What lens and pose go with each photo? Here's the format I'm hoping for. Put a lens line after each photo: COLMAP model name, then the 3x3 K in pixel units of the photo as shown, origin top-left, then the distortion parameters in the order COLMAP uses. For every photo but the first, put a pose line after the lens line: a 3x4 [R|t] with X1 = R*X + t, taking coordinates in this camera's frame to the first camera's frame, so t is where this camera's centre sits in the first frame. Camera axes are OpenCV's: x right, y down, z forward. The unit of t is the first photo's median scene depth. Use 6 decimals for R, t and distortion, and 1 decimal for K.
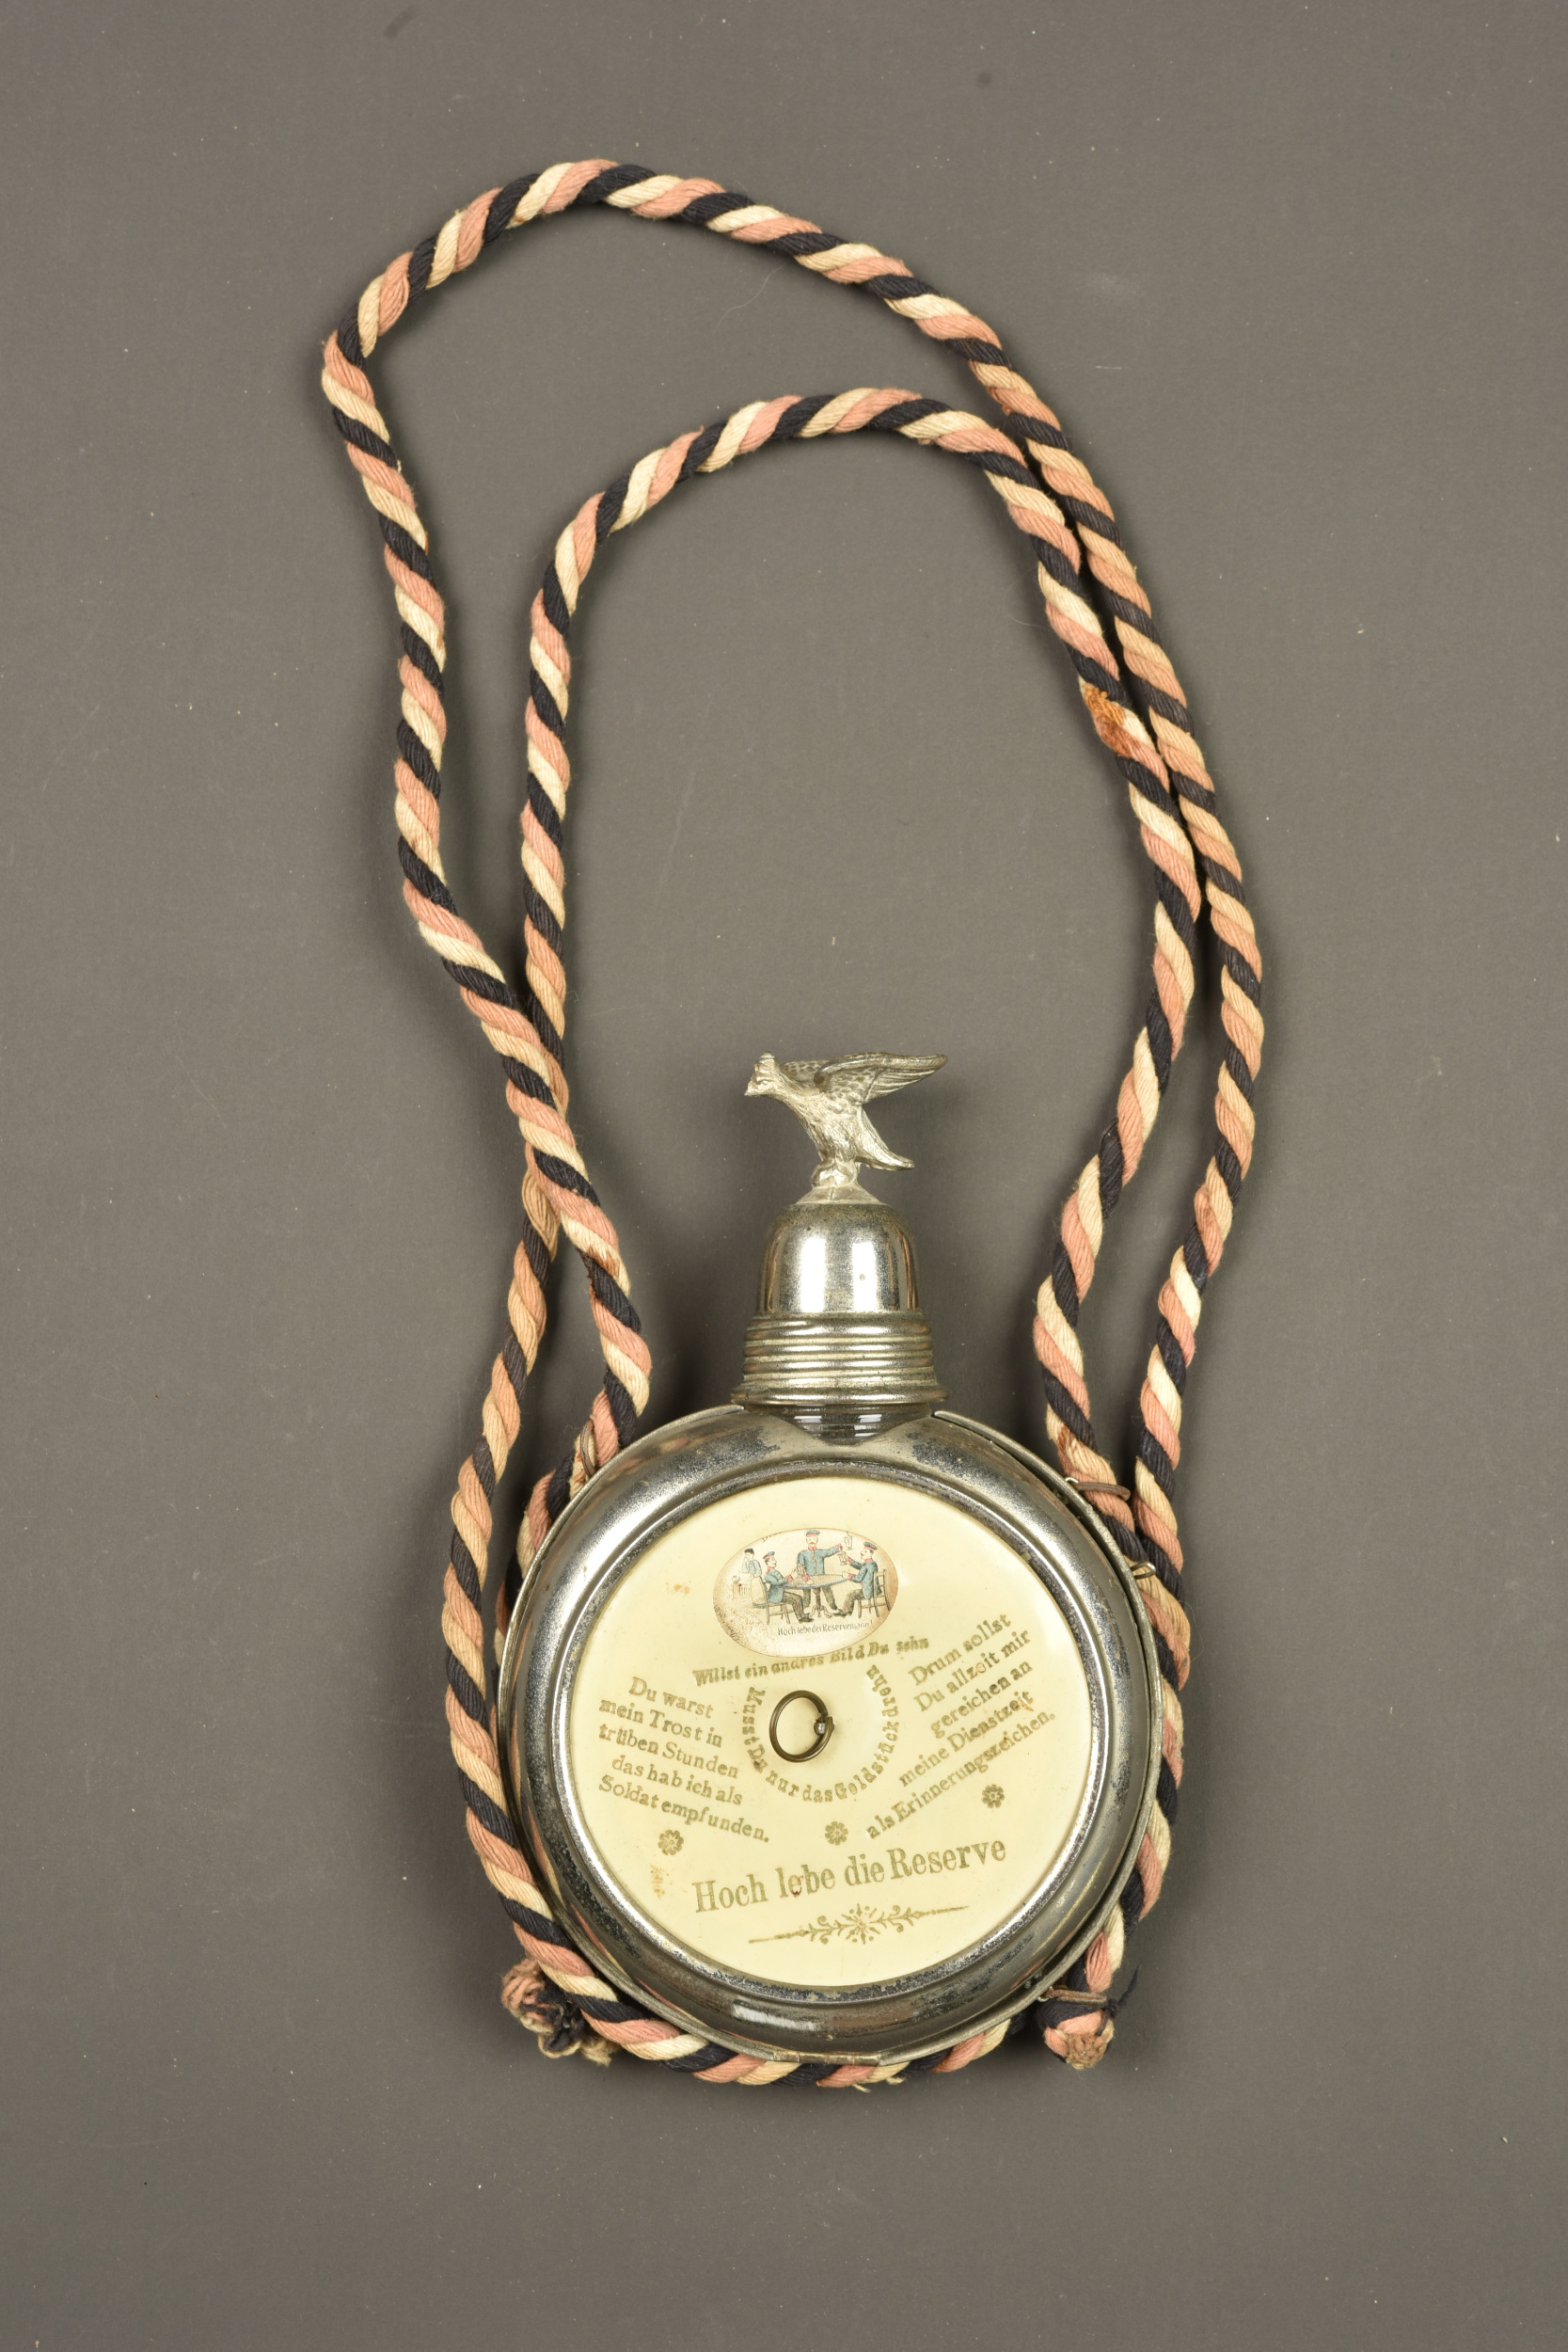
lens RADIAL K [[3975.6, 0, 779.4], [0, 3975.6, 1151.3], [0, 0, 1]] dist [-0.015996, 0.000000]
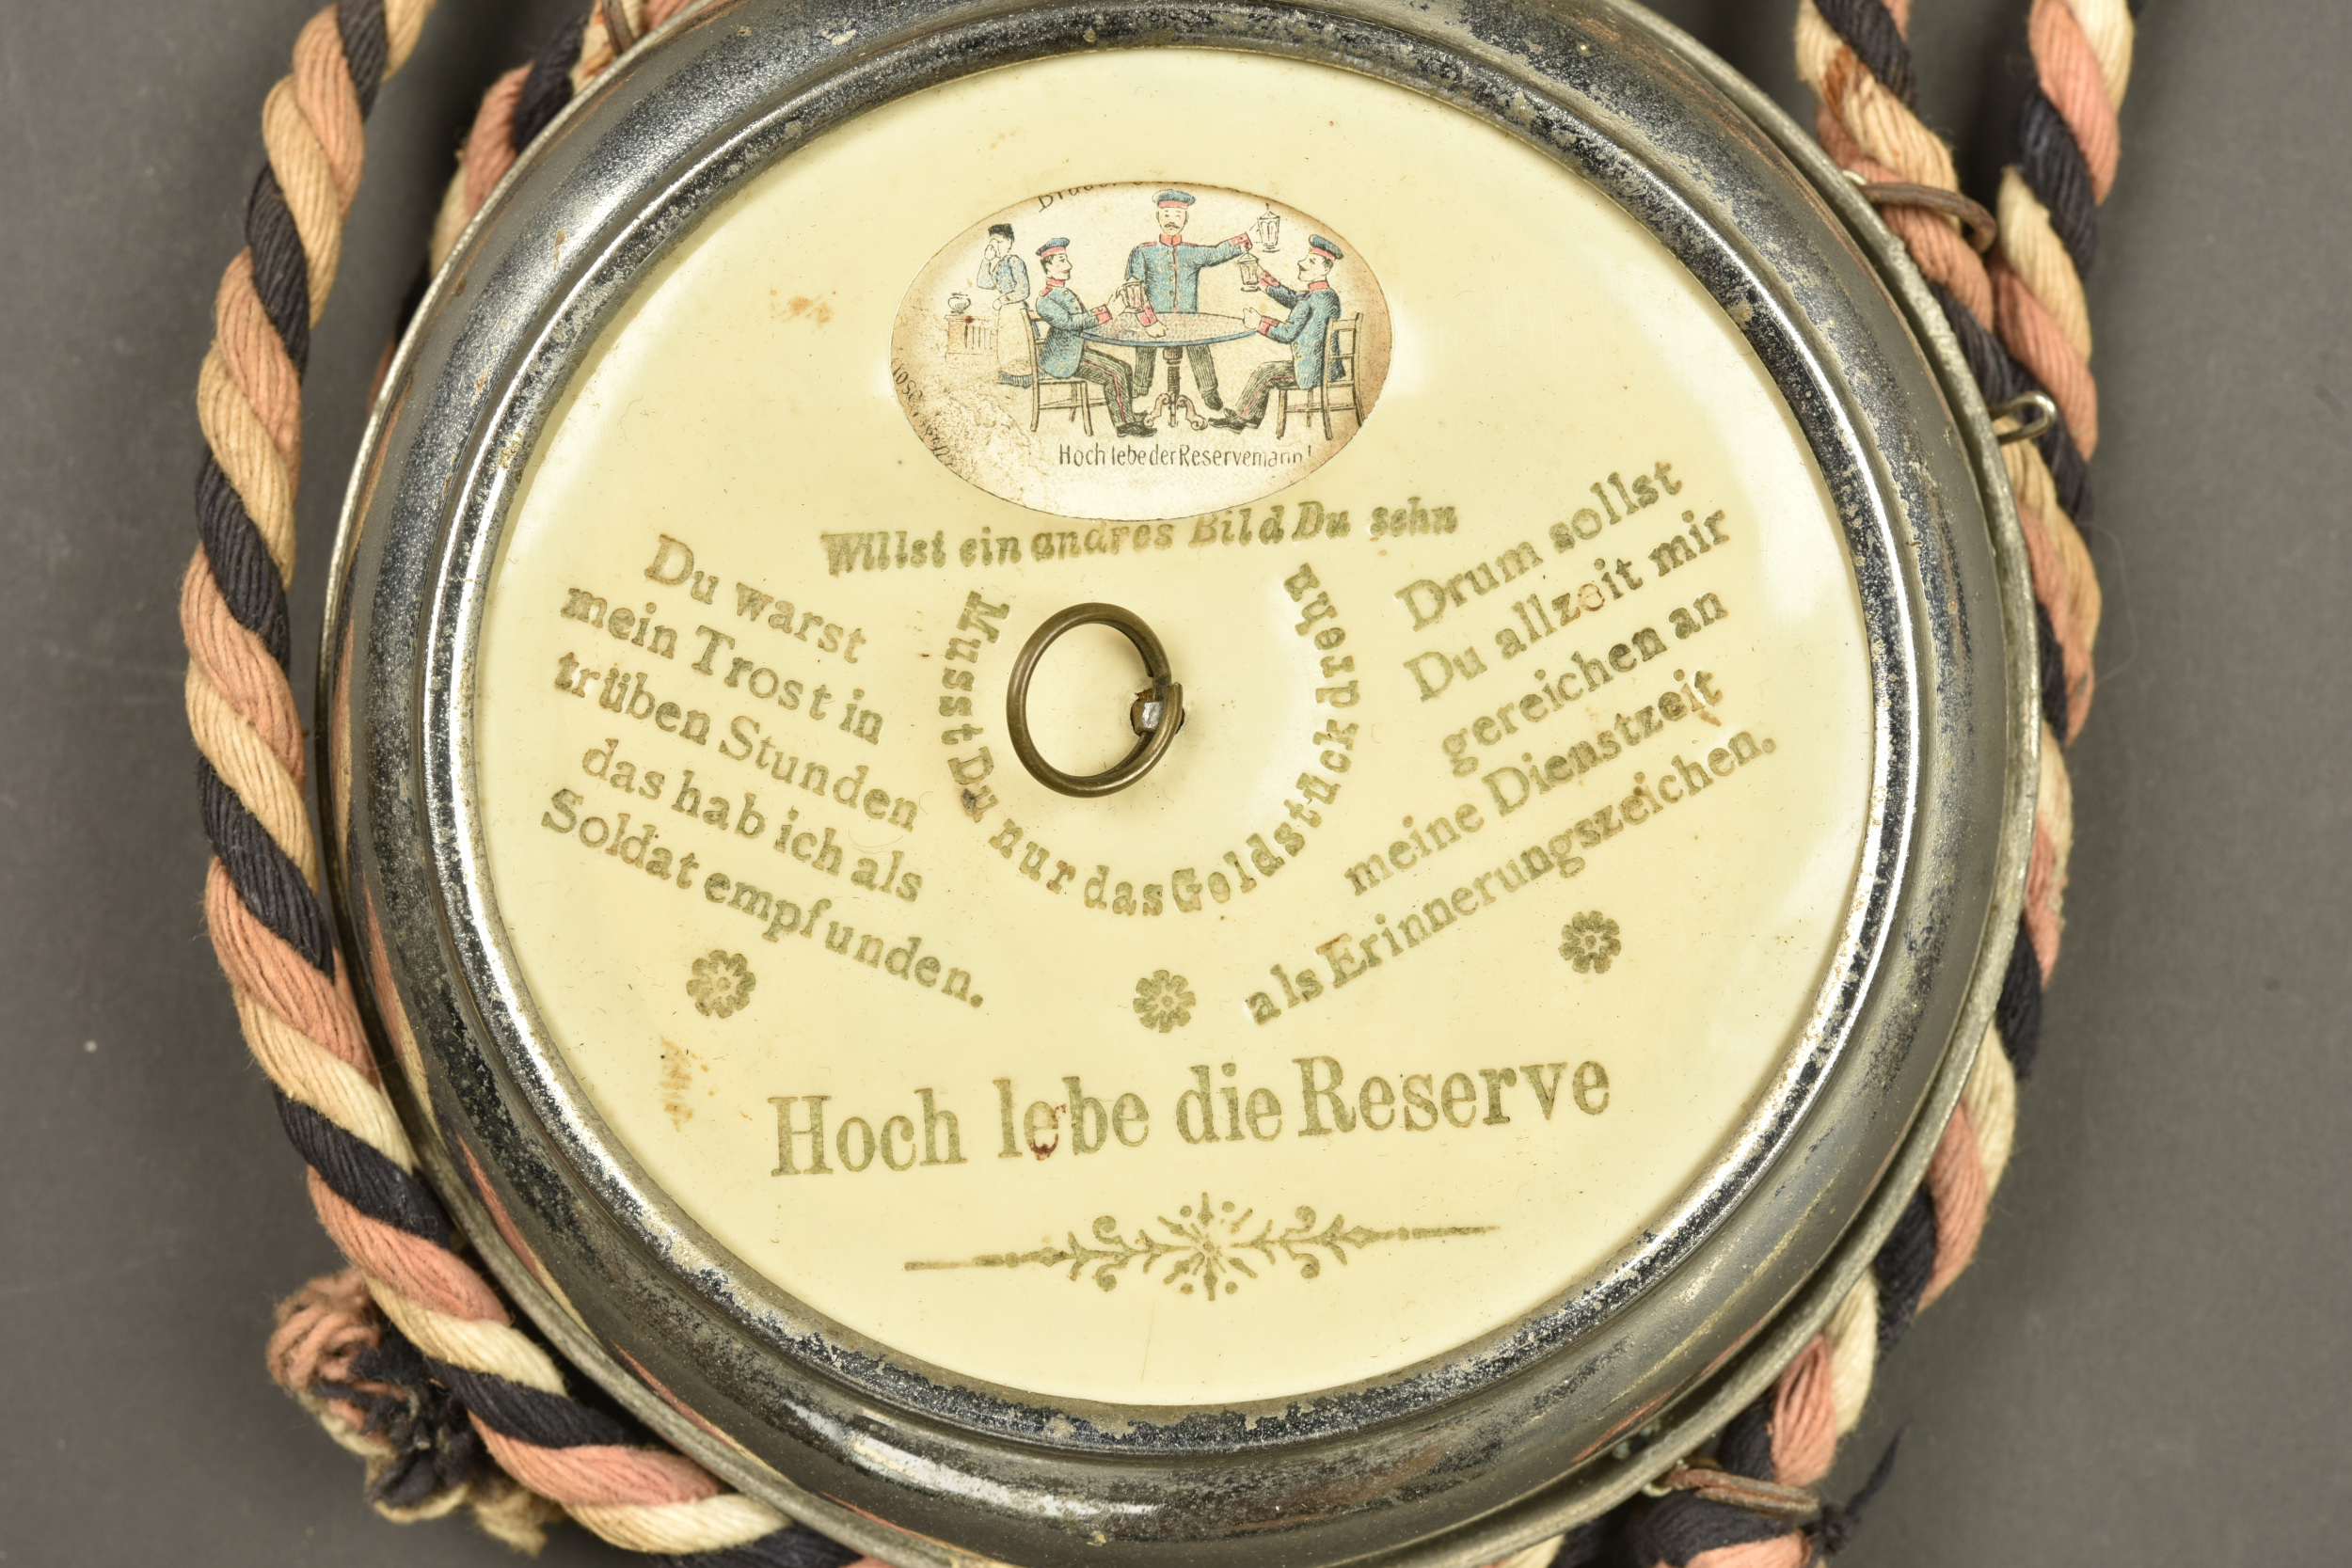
lens RADIAL K [[3975.6, 0, 1168.2], [0, 3975.6, 797.7], [0, 0, 1]] dist [-0.015996, 0.000000]
pose [[0.995778, 0.091702, -0.004049, 0.014417], [-0.091442, 0.994870, 0.043256, 0.136134], [0.007995, -0.042703, 0.999056, 0.626127]]
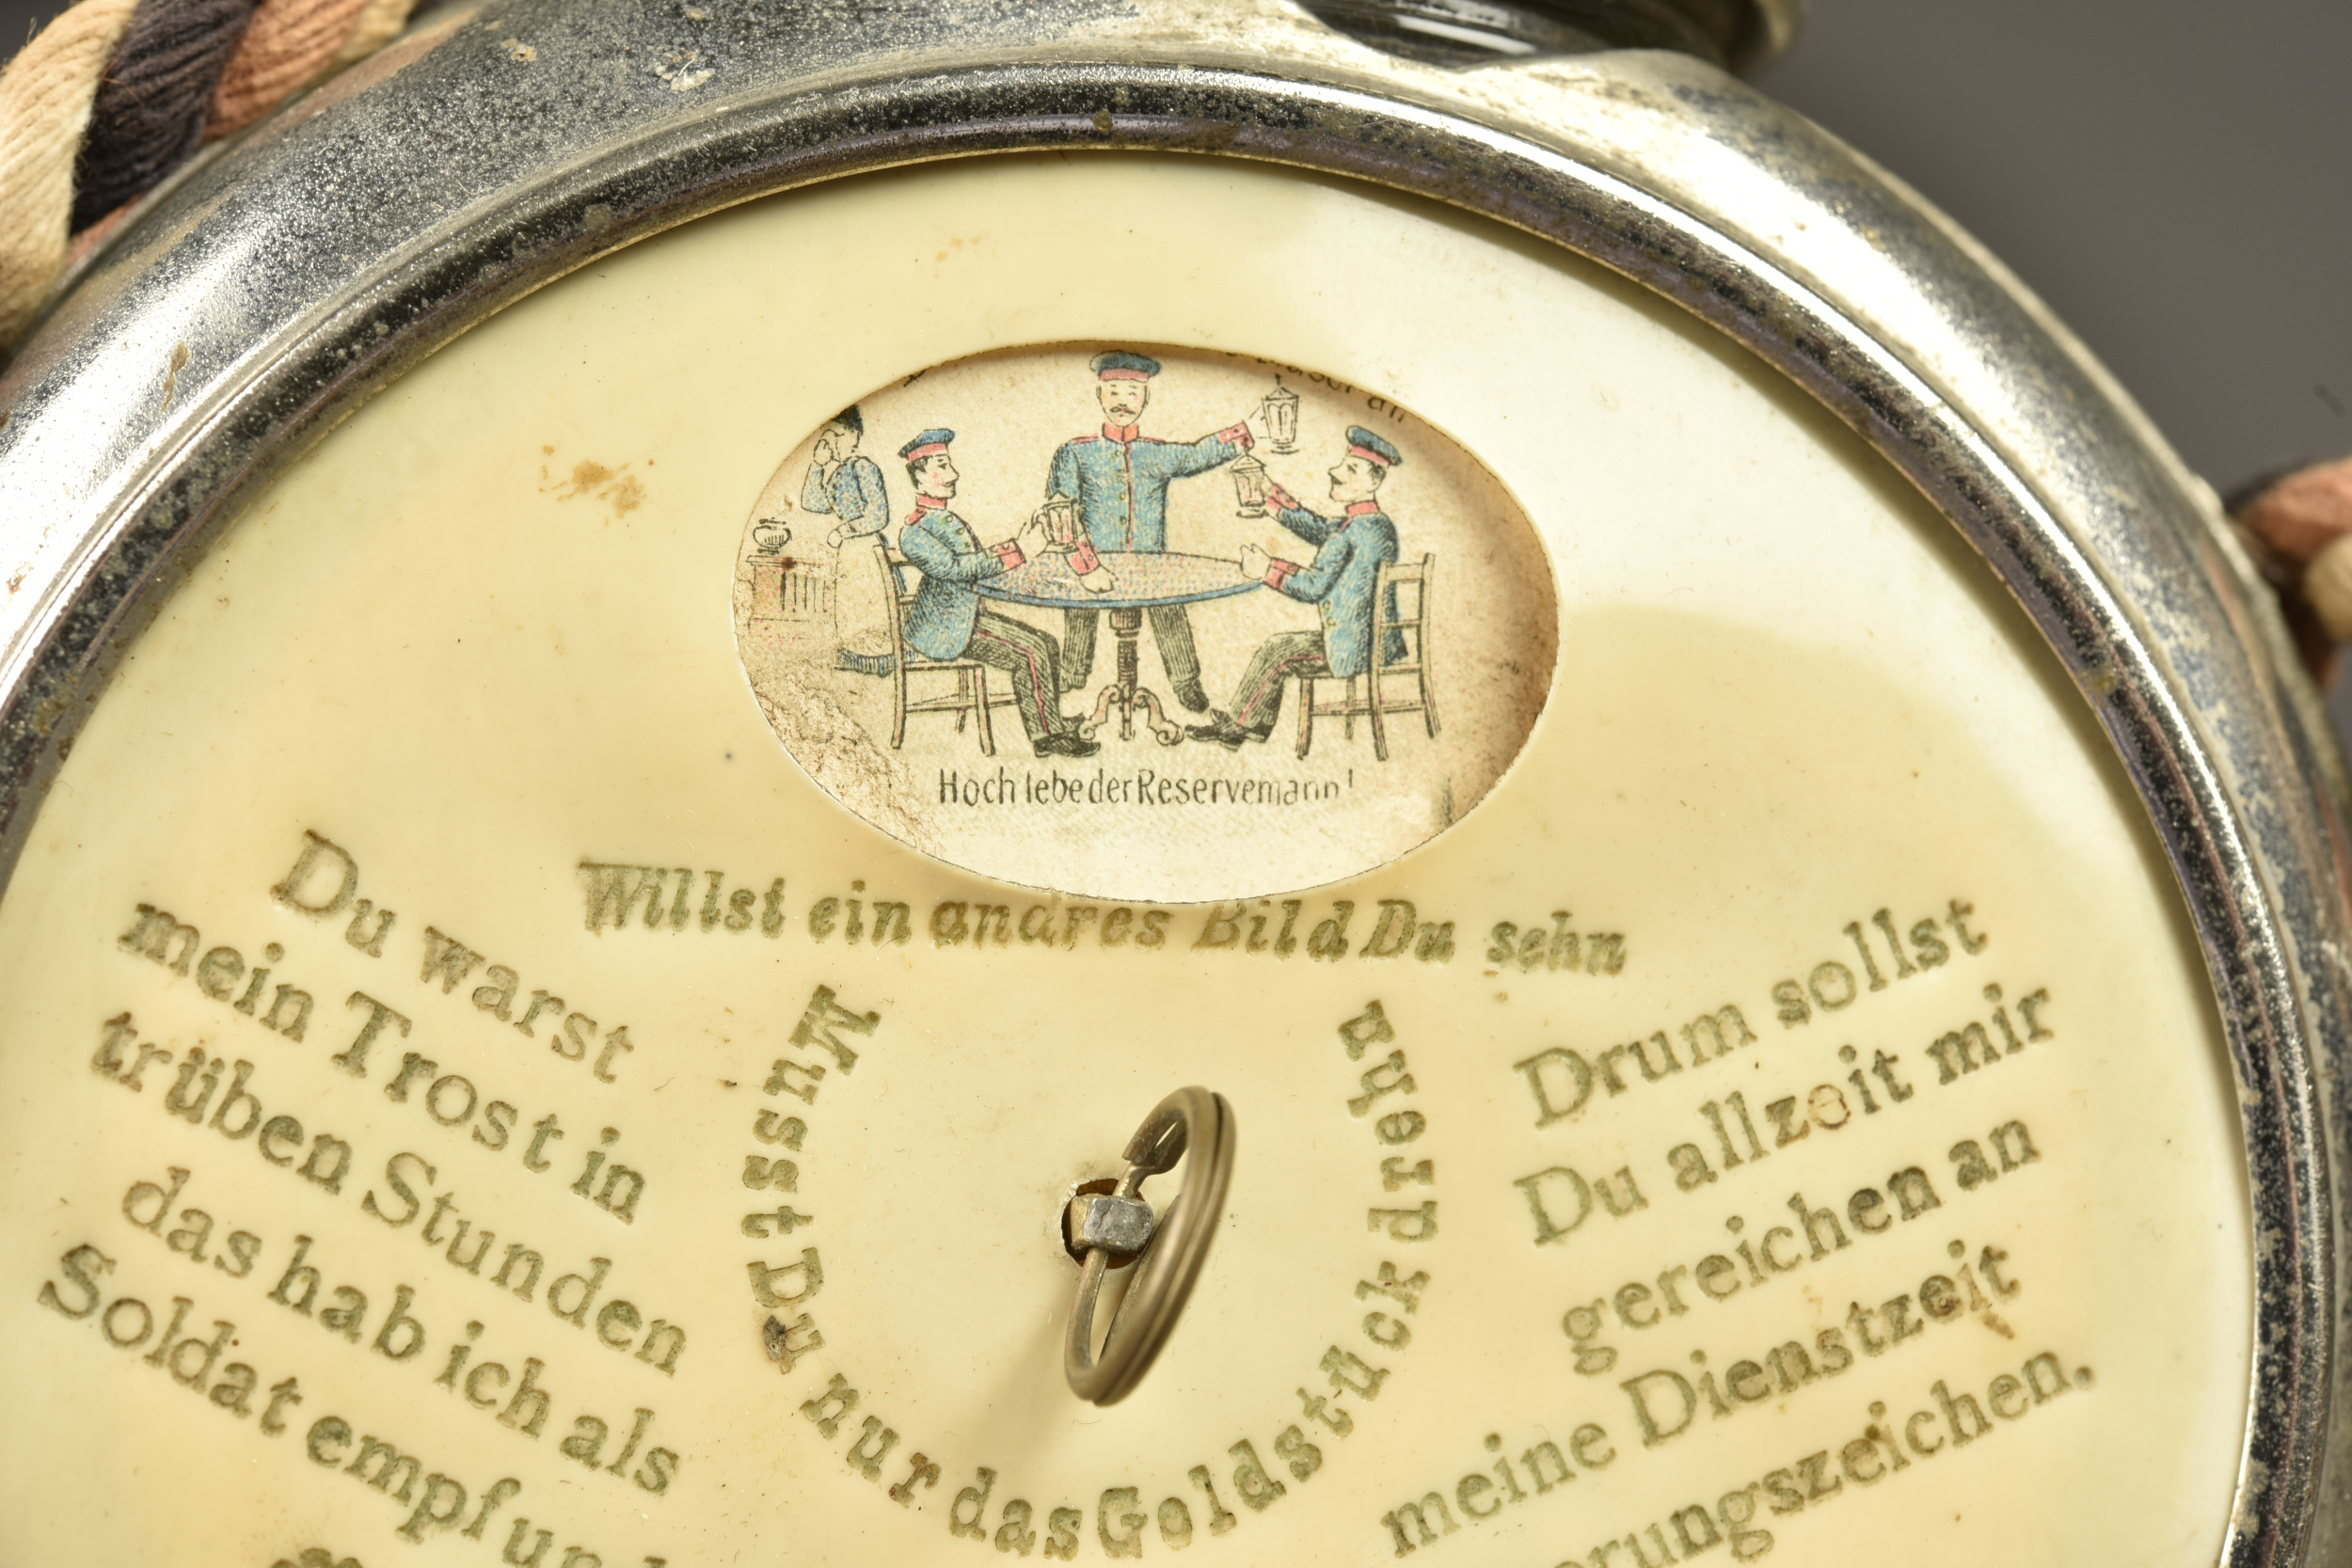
lens RADIAL K [[3975.6, 0, 1161.5], [0, 3975.6, 782.6], [0, 0, 1]] dist [-0.015996, 0.000000]
pose [[0.975028, 0.206375, 0.082036, -0.009181], [-0.202549, 0.977859, -0.052592, 0.131519], [-0.091074, 0.034662, 0.995241, 0.775624]]
